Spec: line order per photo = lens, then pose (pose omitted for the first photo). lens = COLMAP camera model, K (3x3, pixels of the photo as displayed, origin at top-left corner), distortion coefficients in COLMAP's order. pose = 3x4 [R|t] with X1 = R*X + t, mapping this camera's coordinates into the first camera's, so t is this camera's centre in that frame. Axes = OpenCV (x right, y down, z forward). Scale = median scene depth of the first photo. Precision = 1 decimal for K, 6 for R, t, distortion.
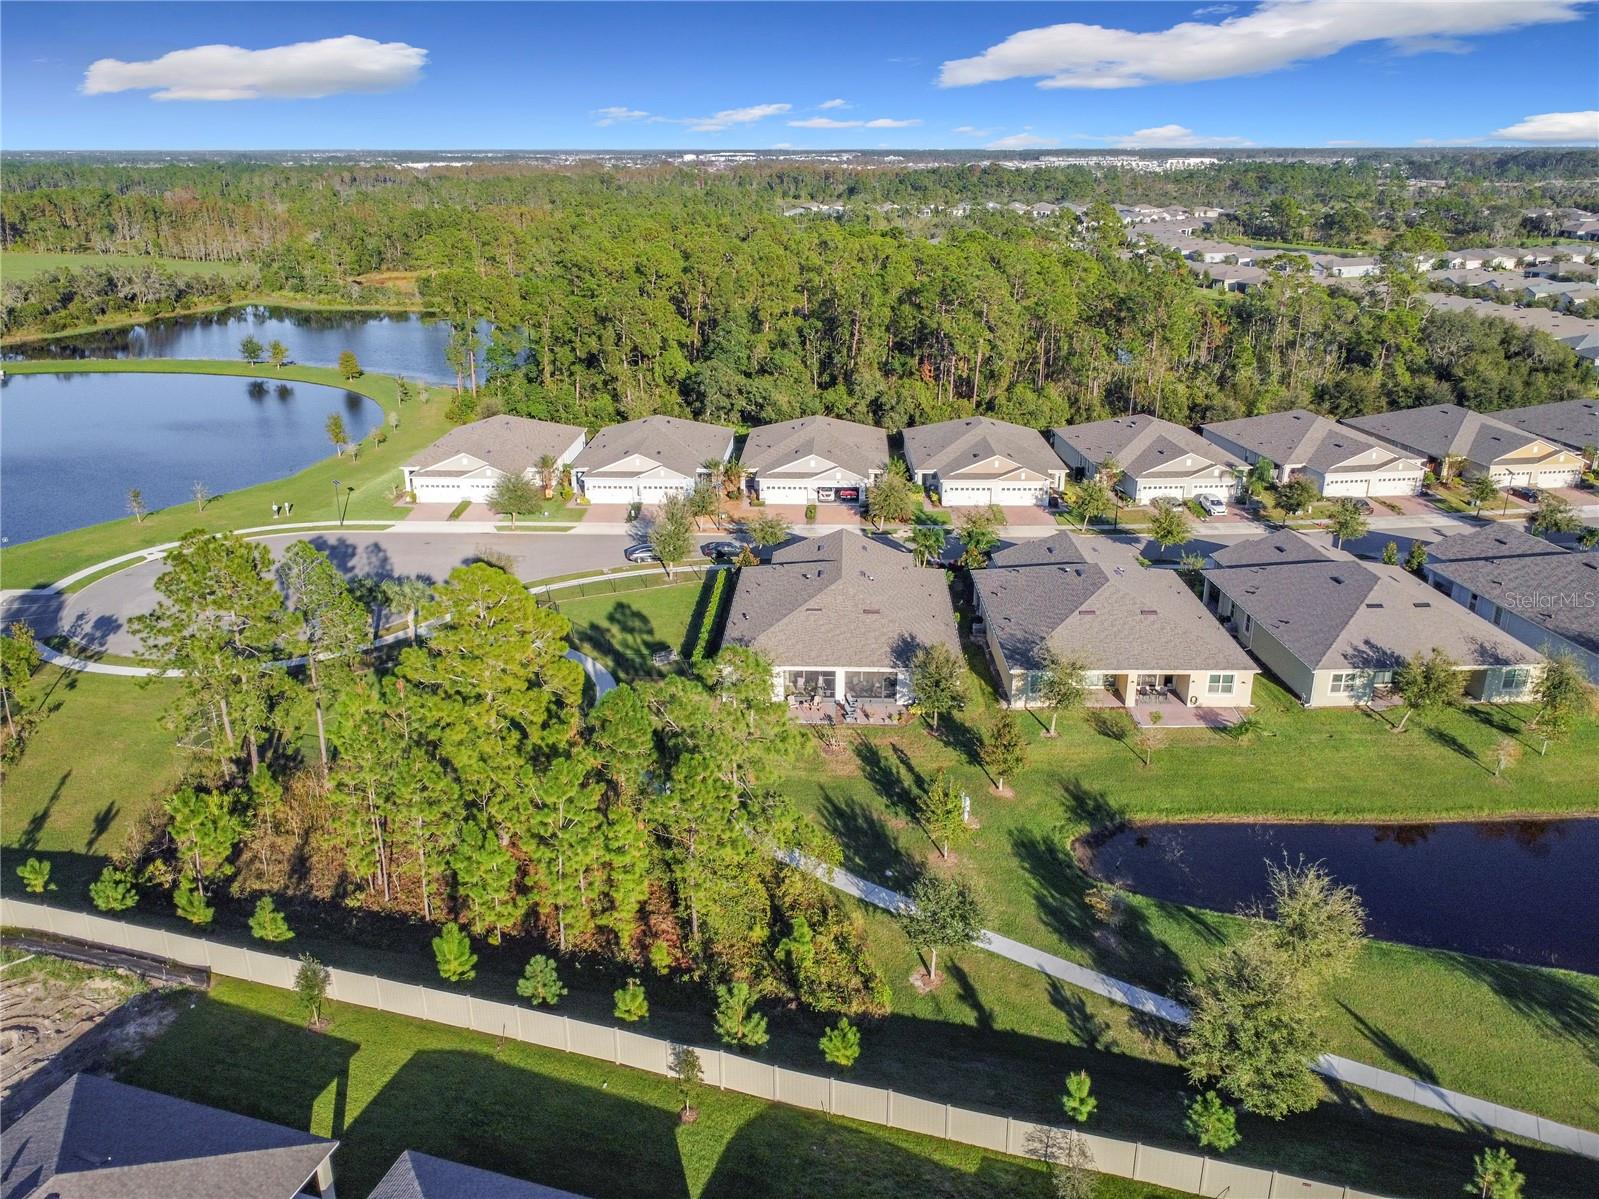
lens RADIAL K [[1247.4, 0, 764.0], [0, 1247.4, 622.0], [0, 0, 1]] dist [0.002510, -0.004043]
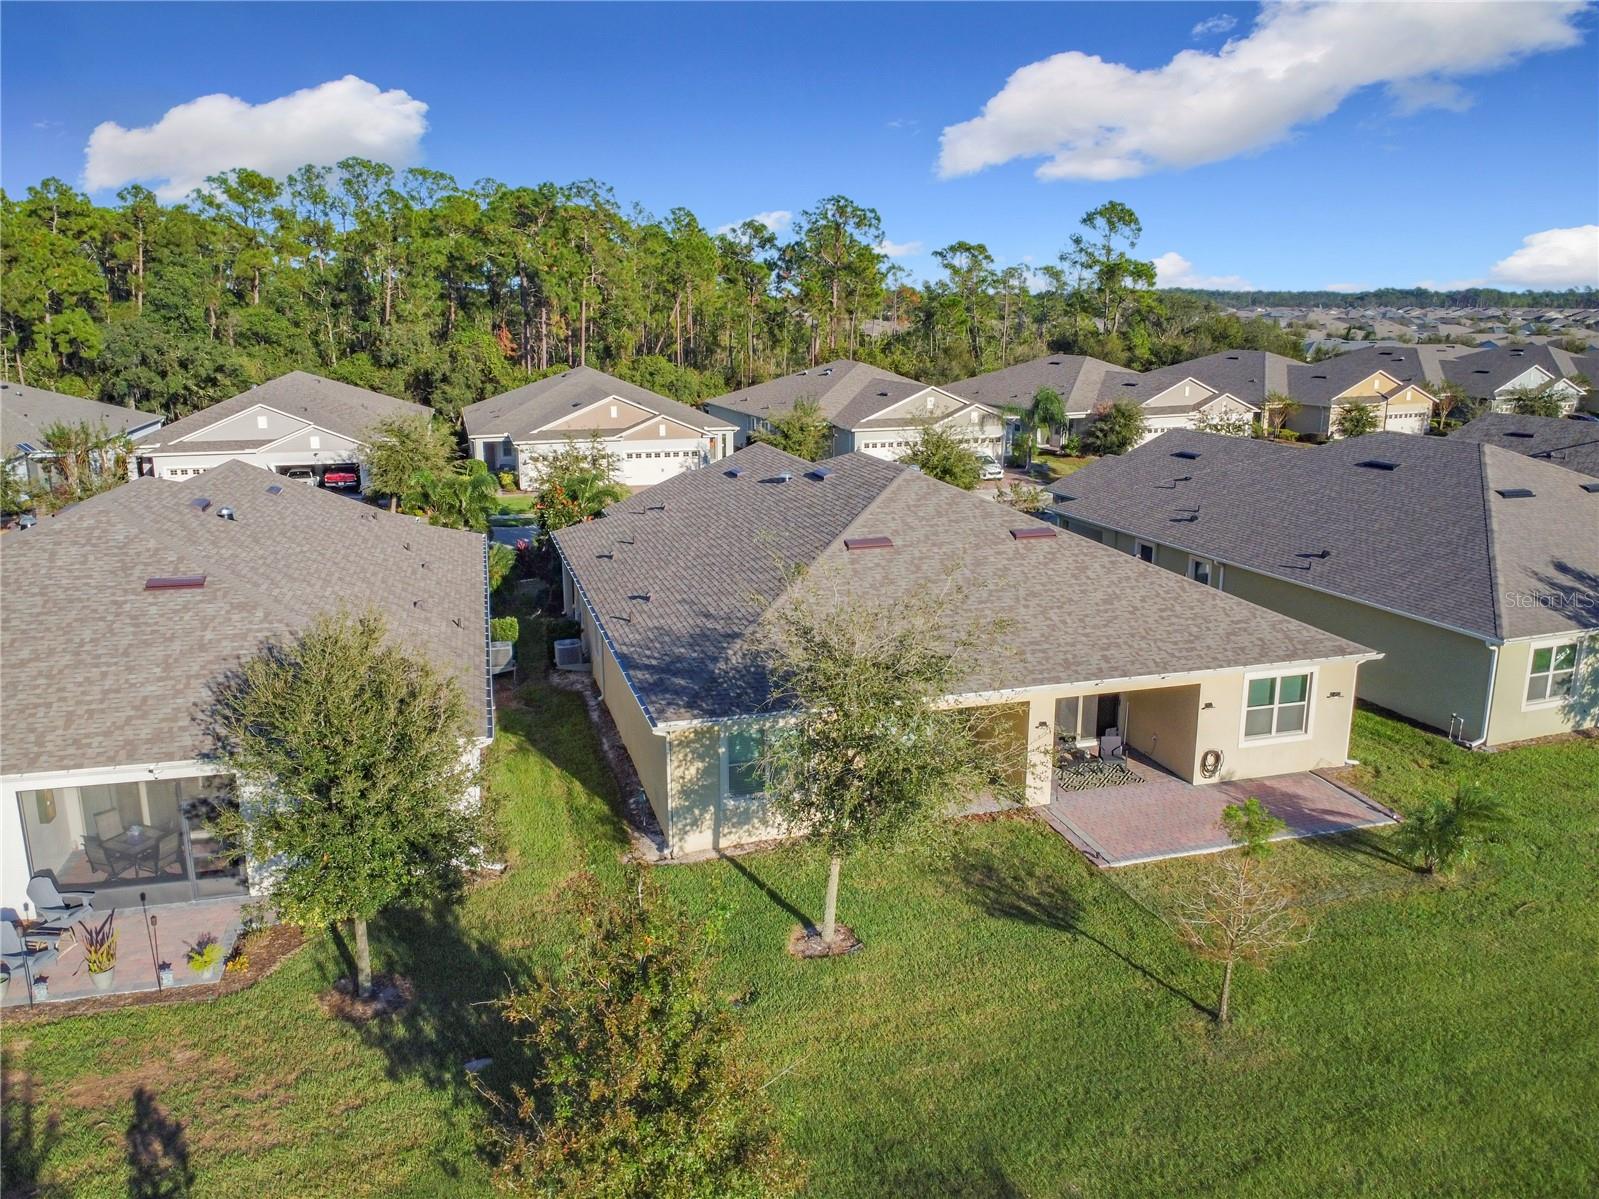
lens RADIAL K [[1307.0, 0, 799.5], [0, 1307.0, 599.5], [0, 0, 1]] dist [-0.017058, -0.008760]
pose [[0.953335, -0.069030, 0.293916, 0.140216], [0.104992, 0.988551, -0.108373, 0.045122], [-0.283070, 0.134174, 0.949668, 0.687969]]
